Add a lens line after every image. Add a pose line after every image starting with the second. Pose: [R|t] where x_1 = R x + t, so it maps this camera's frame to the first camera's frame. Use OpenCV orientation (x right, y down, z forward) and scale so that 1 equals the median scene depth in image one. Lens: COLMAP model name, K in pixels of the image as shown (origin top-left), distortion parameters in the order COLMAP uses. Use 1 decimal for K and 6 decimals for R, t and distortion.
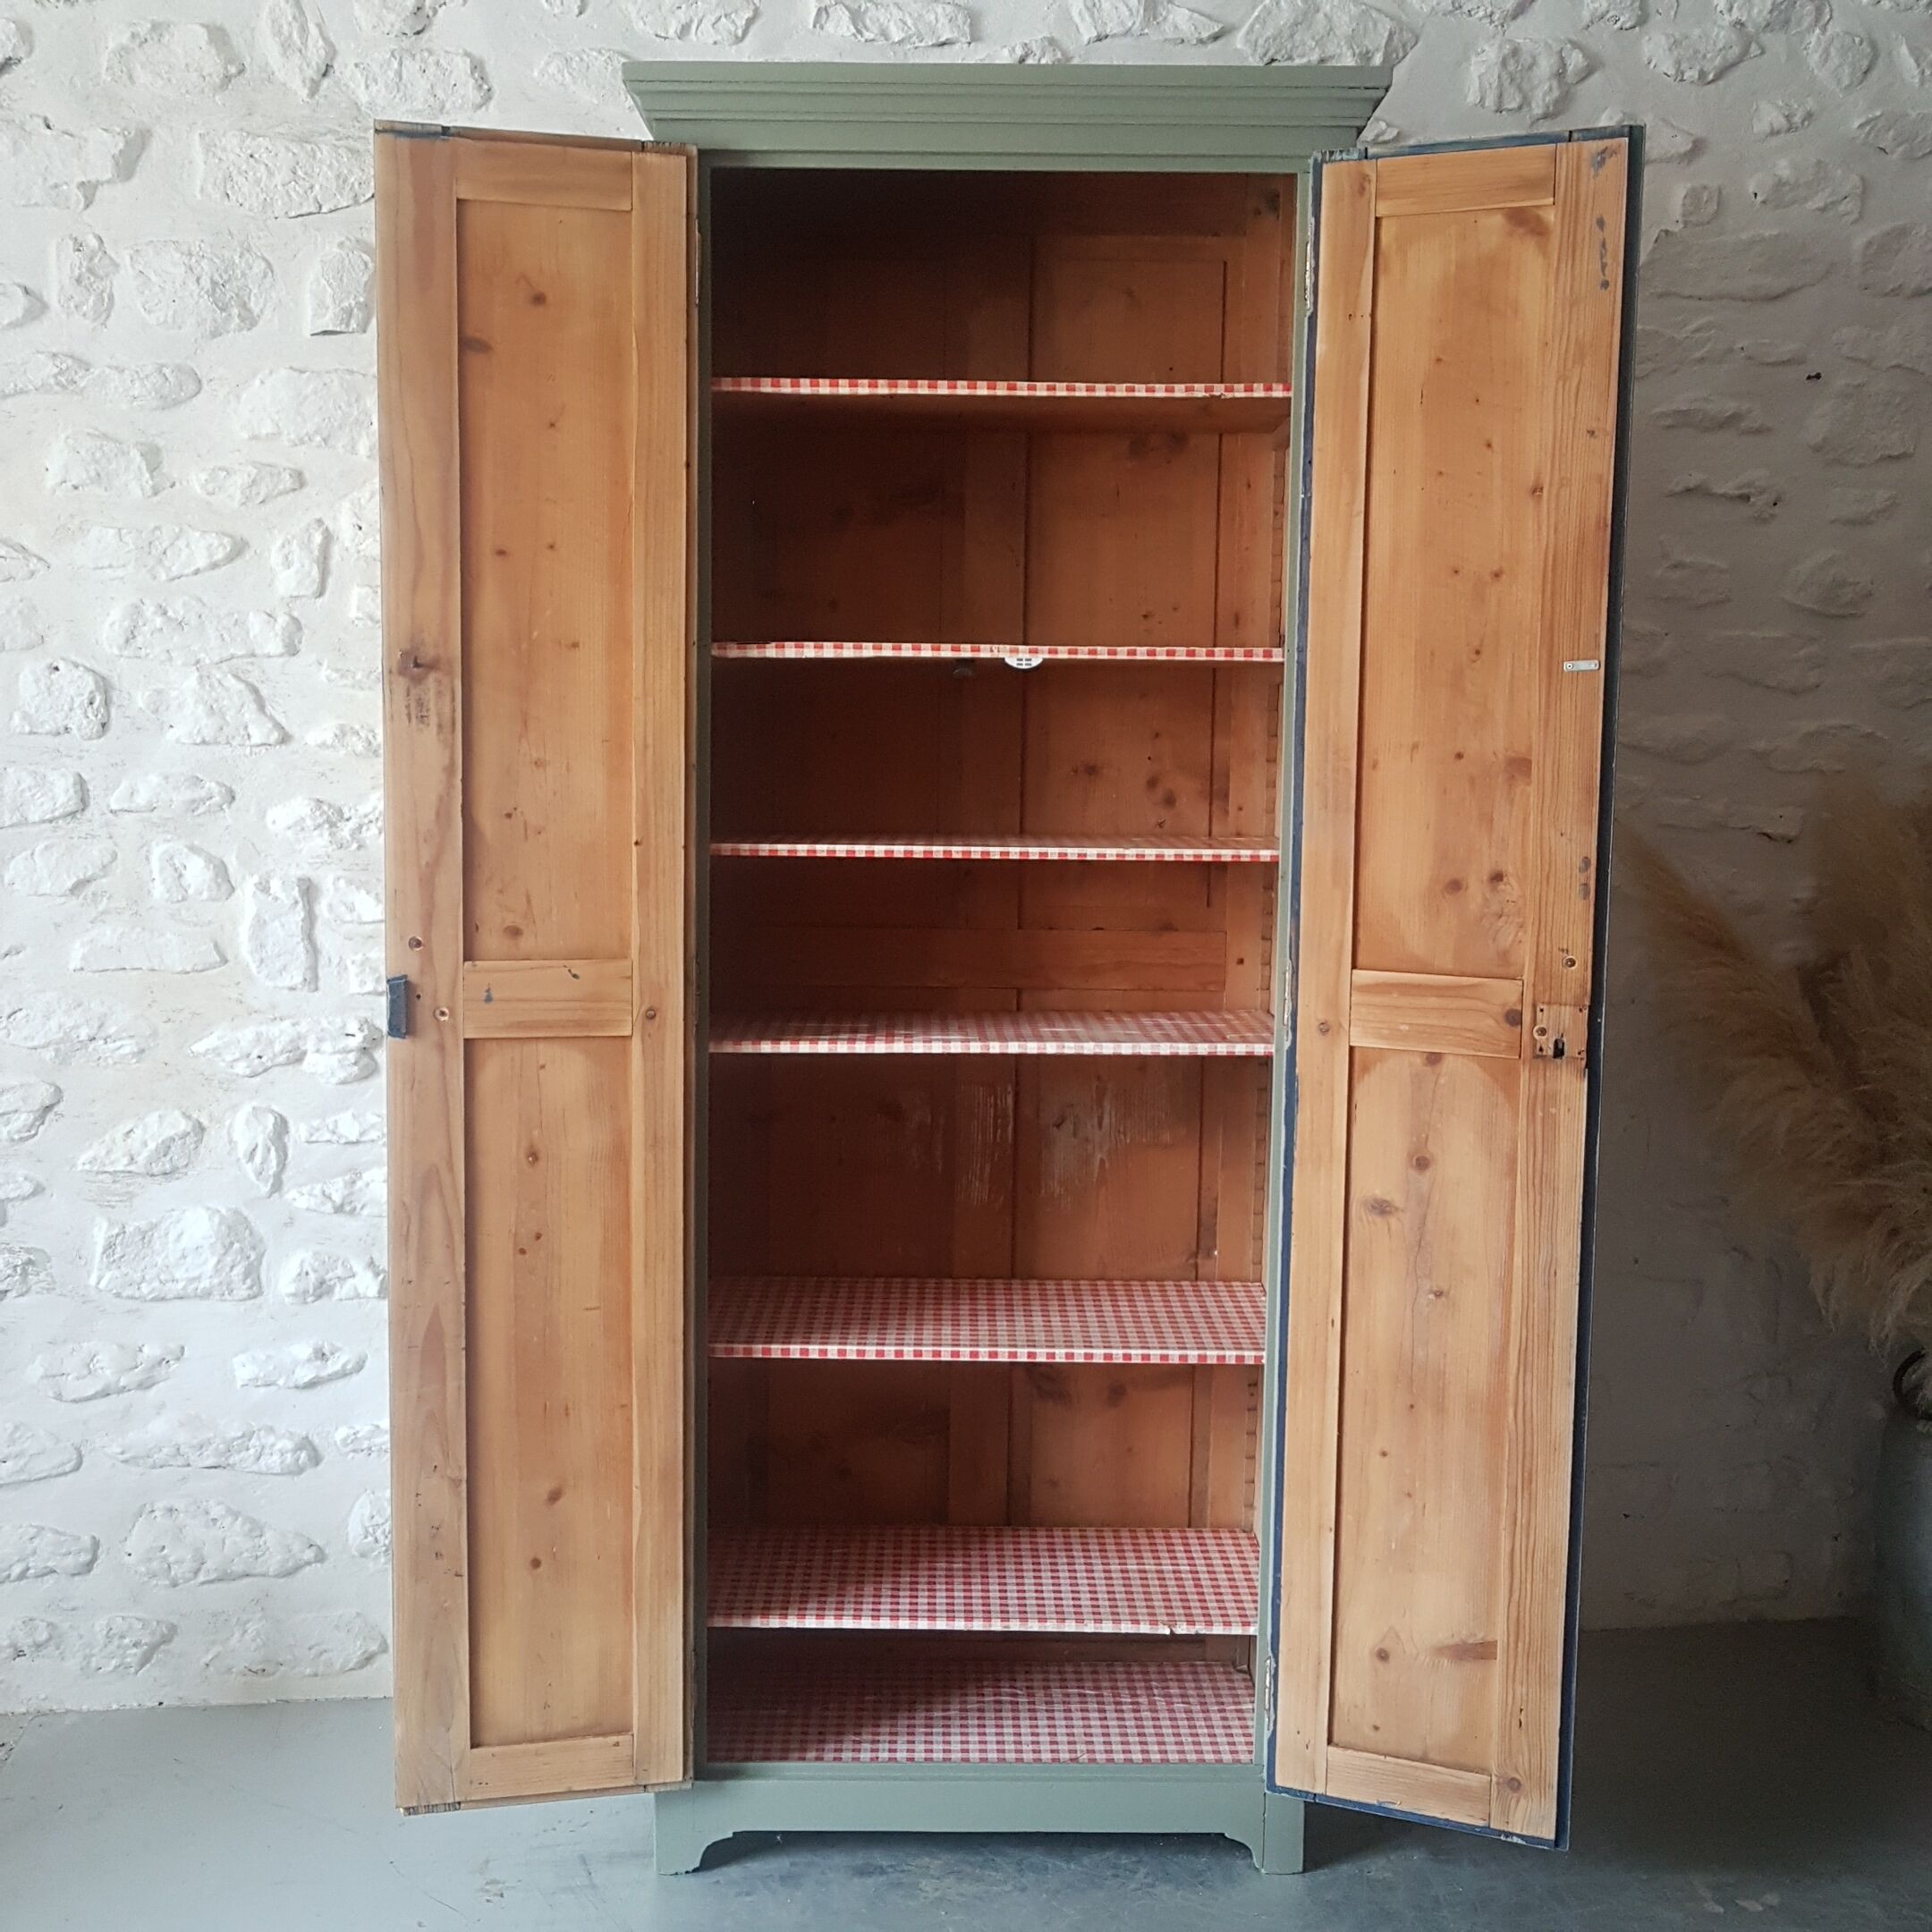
lens RADIAL K [[1994.1, 0, 963.9], [0, 1994.1, 896.0], [0, 0, 1]] dist [0.014179, 0.008608]
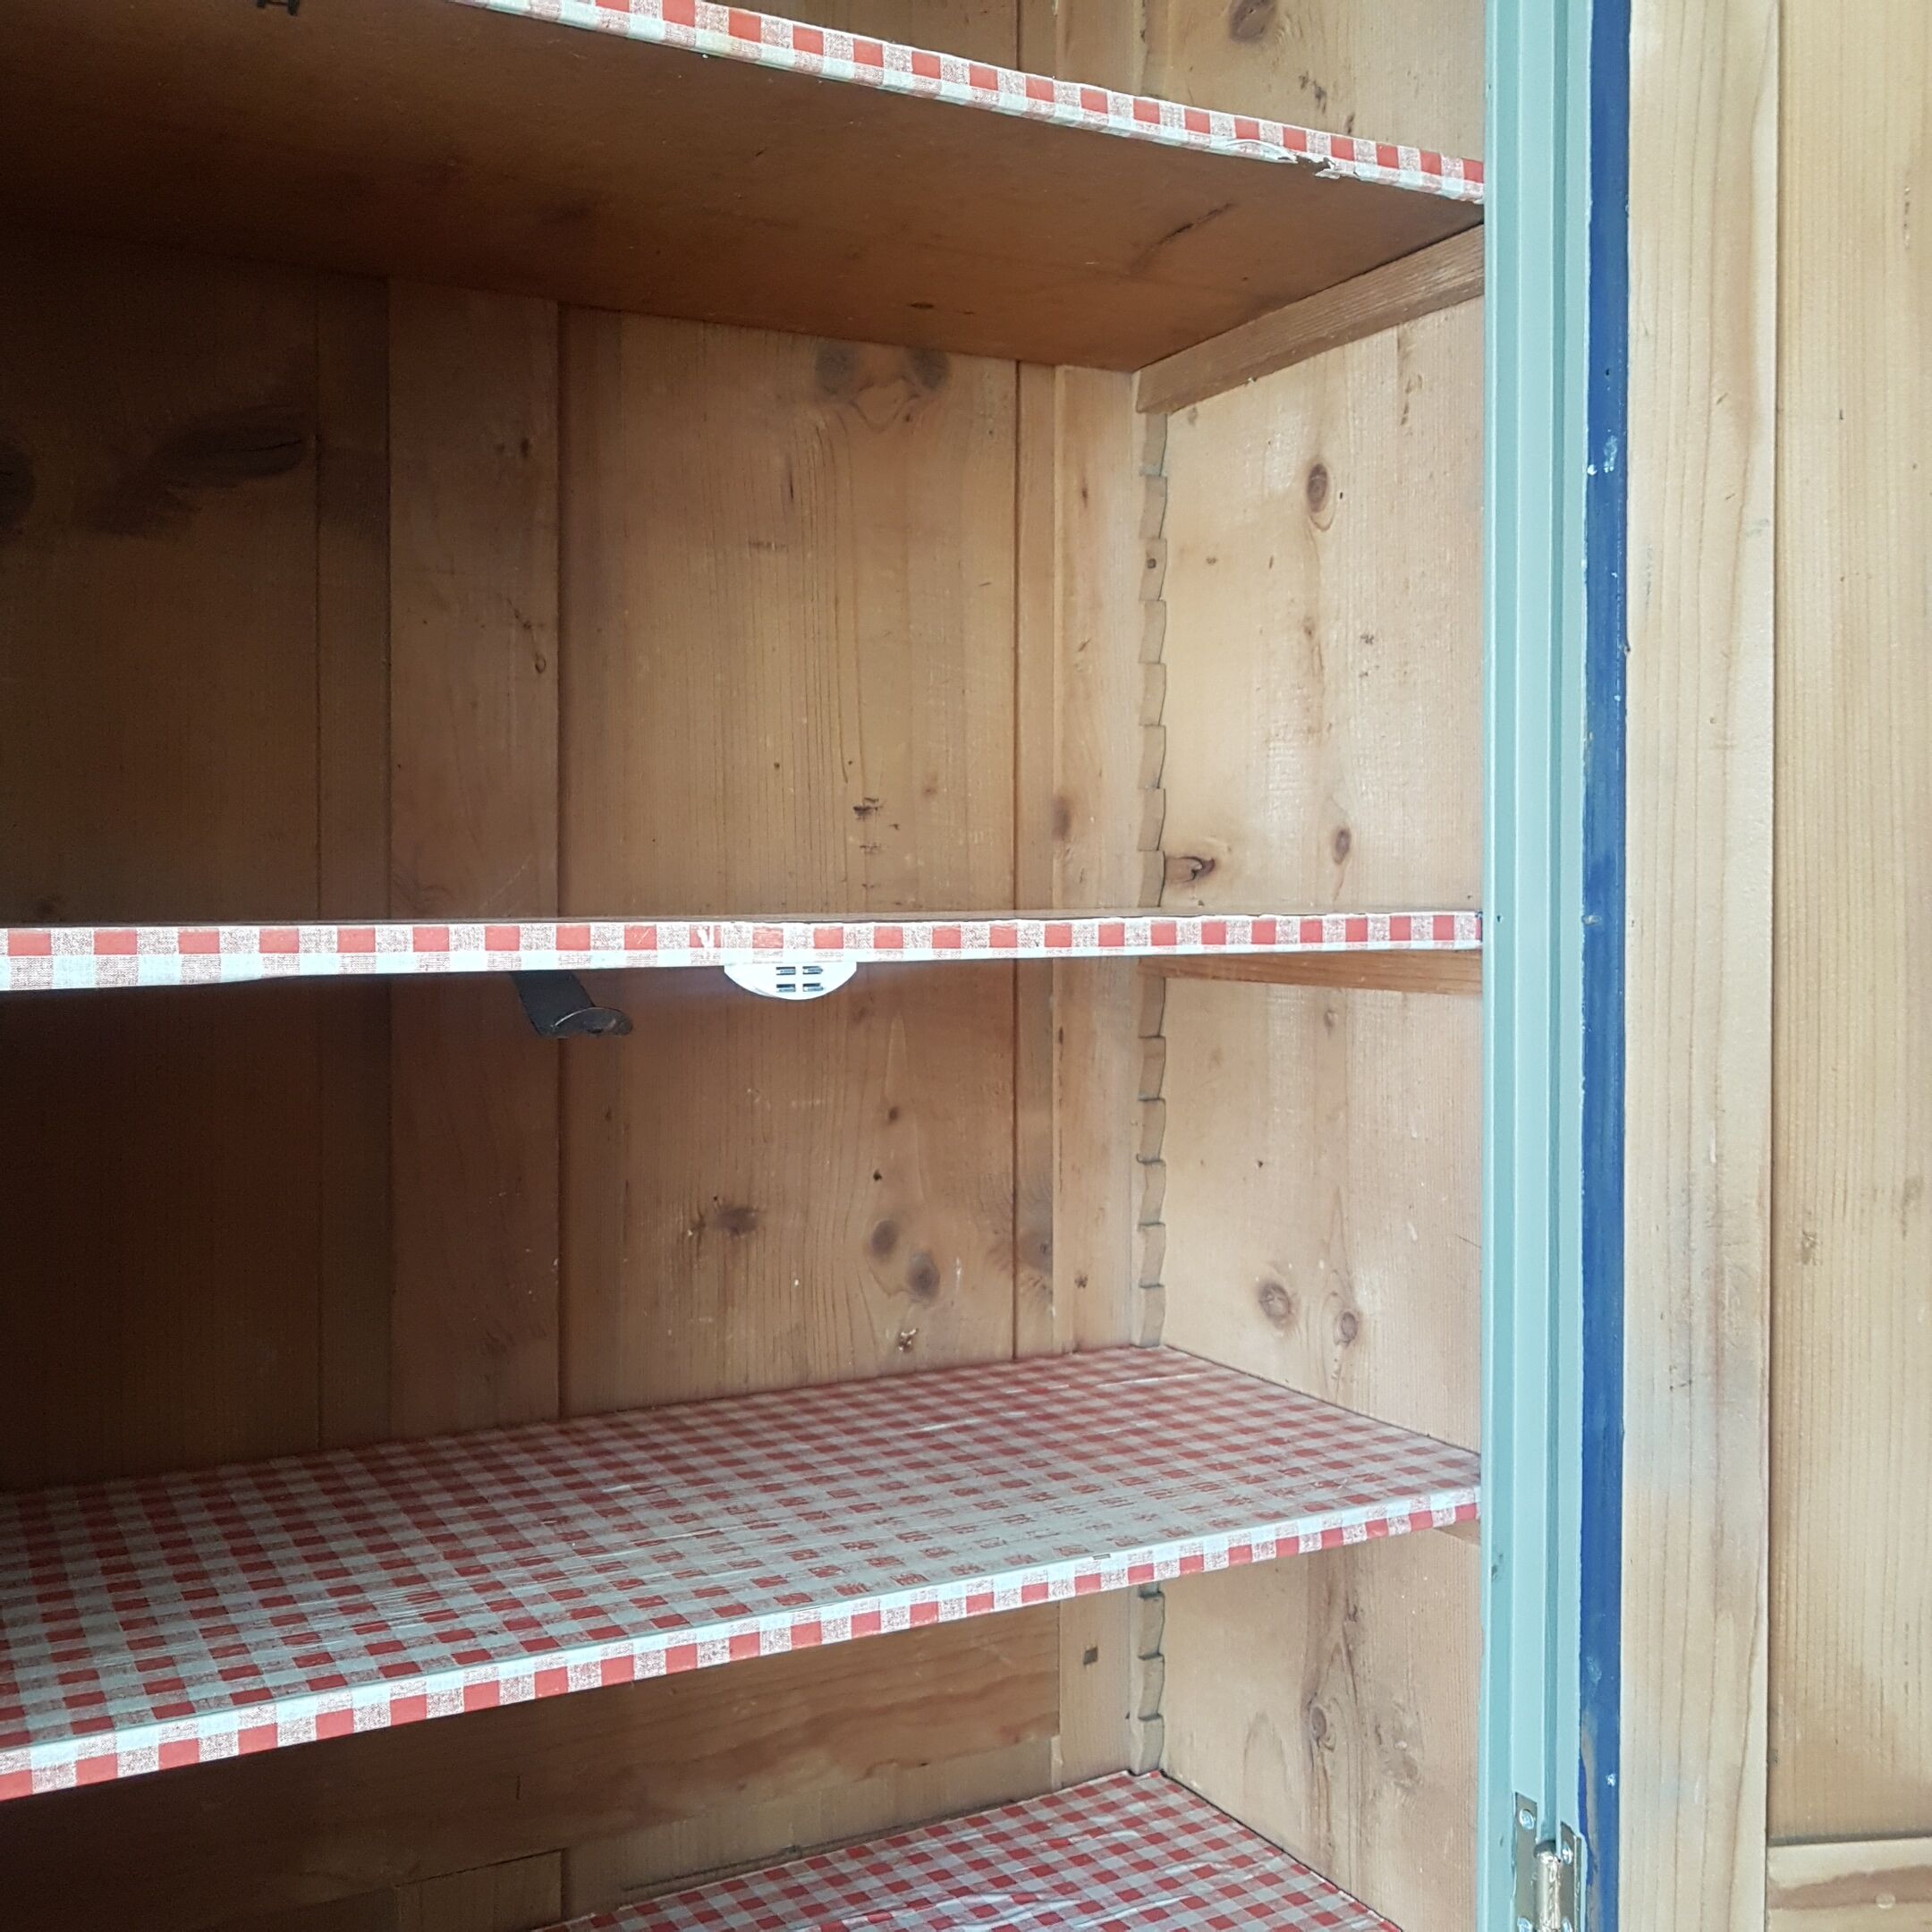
lens RADIAL K [[1989.1, 0, 849.8], [0, 1989.1, 924.8], [0, 0, 1]] dist [-0.022210, -0.003575]
pose [[0.895963, -0.024874, 0.443431, -0.090884], [0.055598, 0.996858, -0.056417, -0.108278], [-0.440634, 0.075202, 0.894531, 0.738445]]
